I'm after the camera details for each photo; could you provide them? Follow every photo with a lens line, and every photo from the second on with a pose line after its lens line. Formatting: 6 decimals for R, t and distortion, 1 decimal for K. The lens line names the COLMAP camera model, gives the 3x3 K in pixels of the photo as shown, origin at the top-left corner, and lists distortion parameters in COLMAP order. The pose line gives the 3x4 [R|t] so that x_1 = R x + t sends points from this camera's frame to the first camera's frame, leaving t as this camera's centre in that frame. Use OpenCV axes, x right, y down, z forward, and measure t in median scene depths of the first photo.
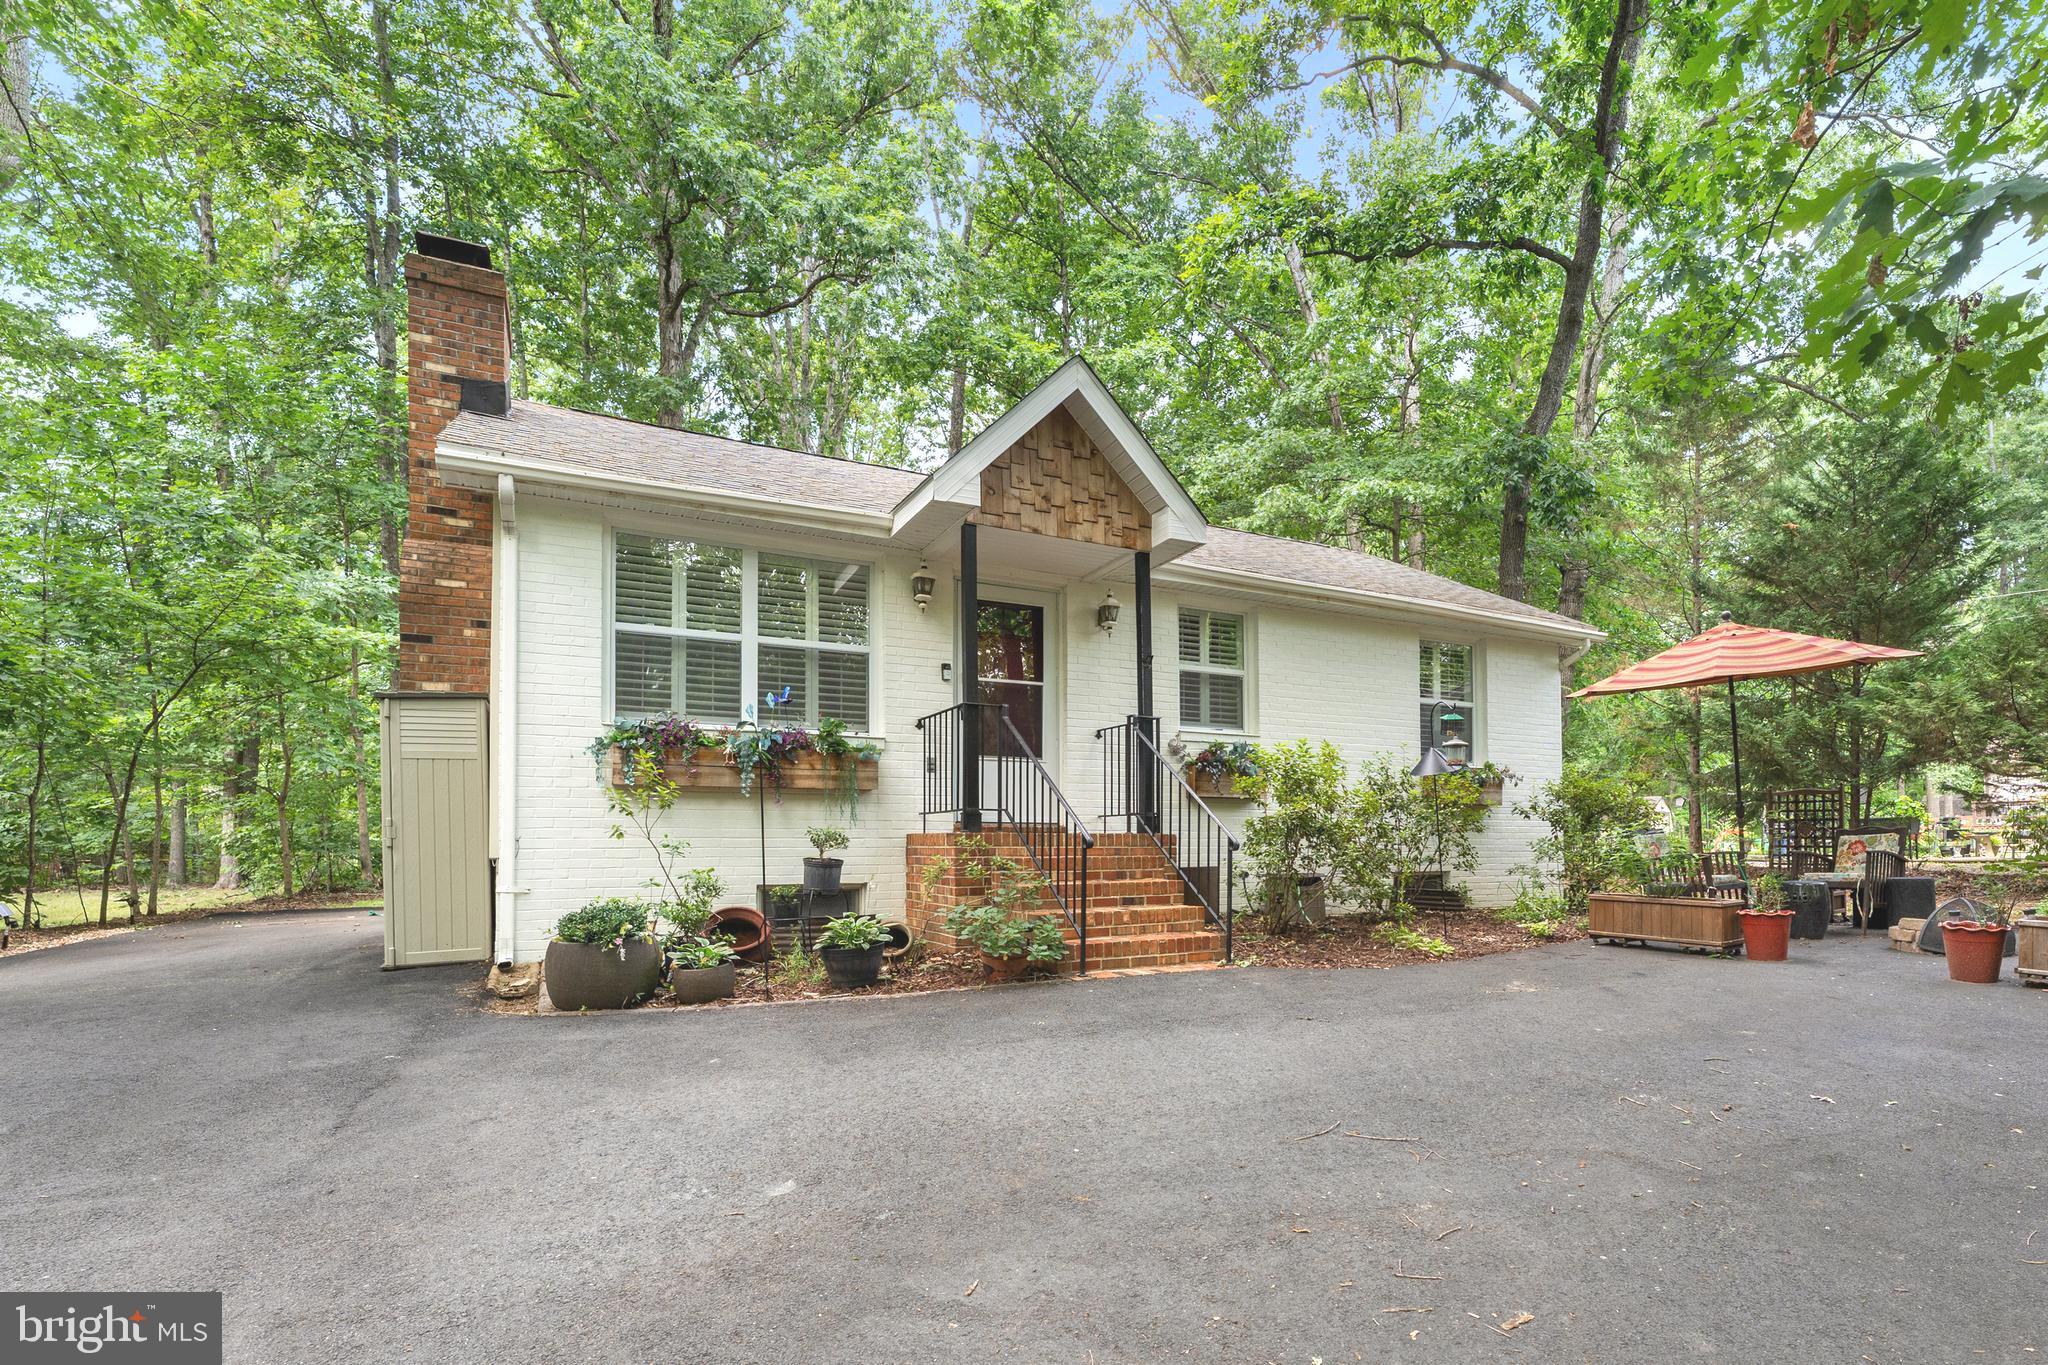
lens RADIAL K [[836.2, 0, 1010.2], [0, 836.2, 689.8], [0, 0, 1]] dist [-0.001157, -0.000171]
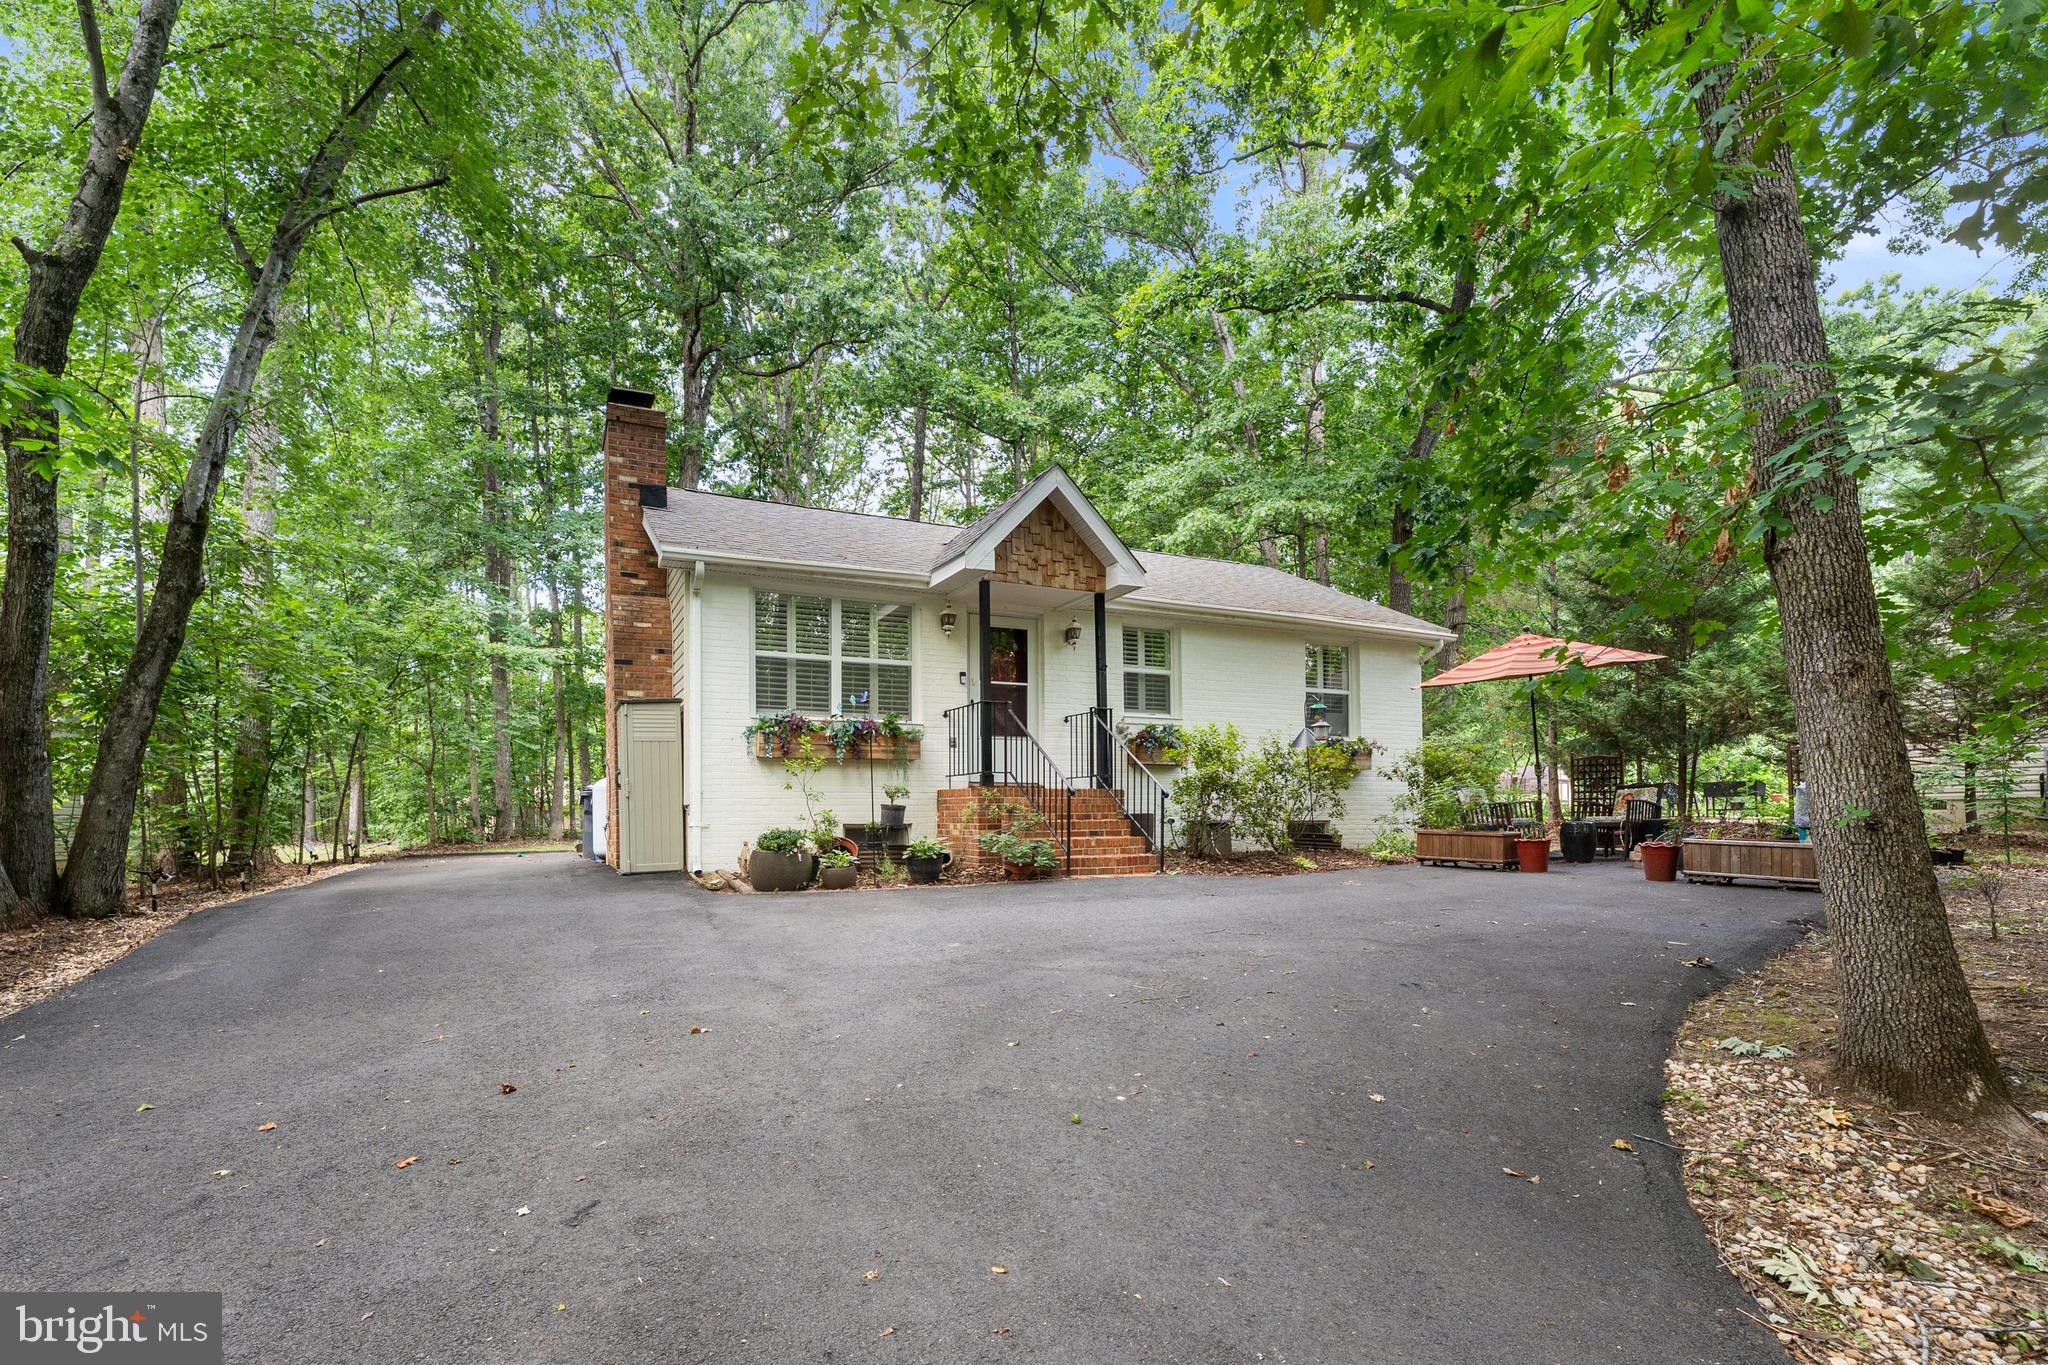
lens RADIAL K [[824.0, 0, 918.7], [0, 824.0, 681.2], [0, 0, 1]] dist [0.000611, -0.000050]
pose [[0.999733, -0.008885, -0.021311, -0.122285], [0.009272, 0.999793, 0.018096, -0.041941], [0.021146, -0.018289, 0.999609, -0.417457]]
